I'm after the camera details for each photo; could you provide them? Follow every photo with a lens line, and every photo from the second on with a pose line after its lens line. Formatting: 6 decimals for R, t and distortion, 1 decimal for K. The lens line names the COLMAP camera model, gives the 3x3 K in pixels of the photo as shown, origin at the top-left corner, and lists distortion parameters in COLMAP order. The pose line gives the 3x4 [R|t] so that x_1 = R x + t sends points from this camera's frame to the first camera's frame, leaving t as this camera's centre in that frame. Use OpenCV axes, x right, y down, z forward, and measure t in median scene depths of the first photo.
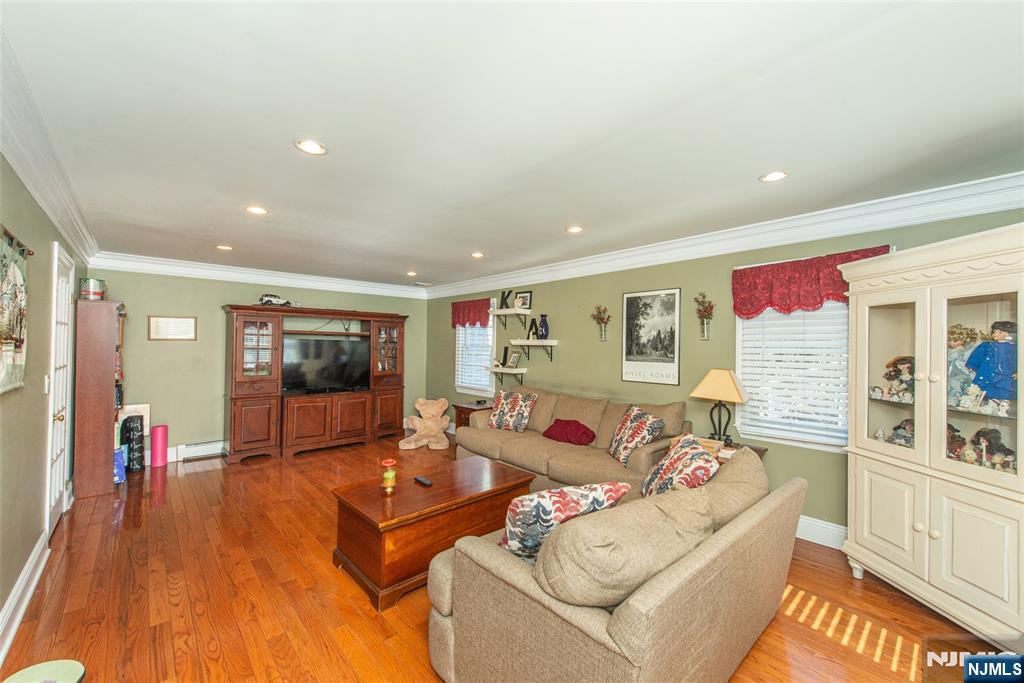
lens RADIAL K [[403.1, 0, 512.0], [0, 403.1, 341.5], [0, 0, 1]] dist [0.000873, 0.000025]
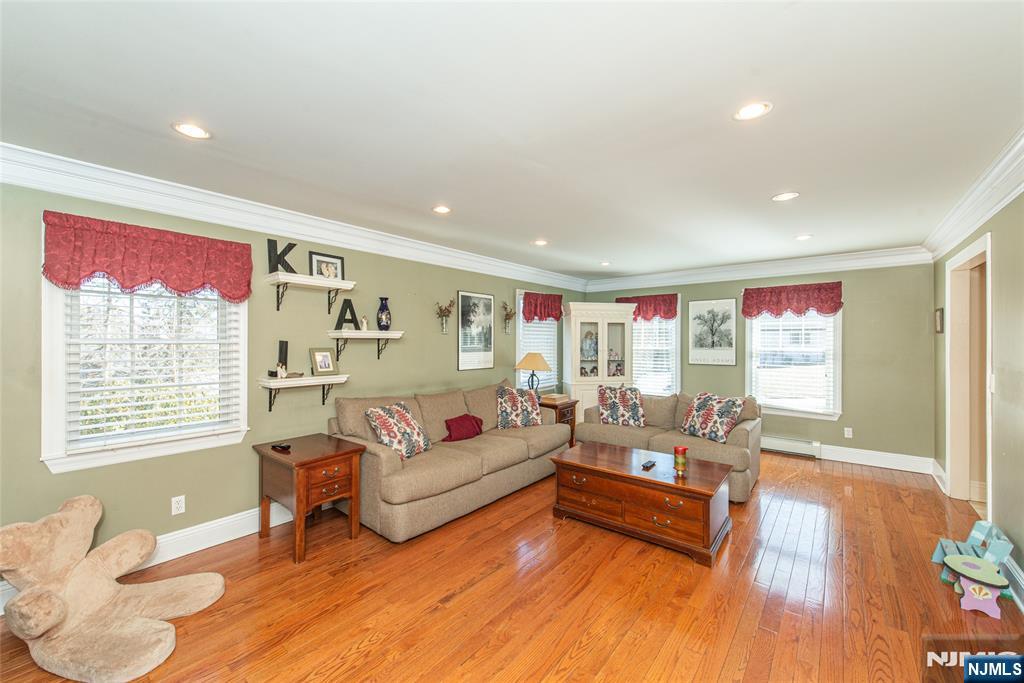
lens RADIAL K [[403.1, 0, 512.0], [0, 403.1, 341.5], [0, 0, 1]] dist [0.000873, 0.000025]
pose [[-0.151997, -0.015406, 0.988261, -0.907517], [-0.016504, 0.999779, 0.013047, 0.002140], [-0.988243, -0.014327, -0.152218, 1.121576]]
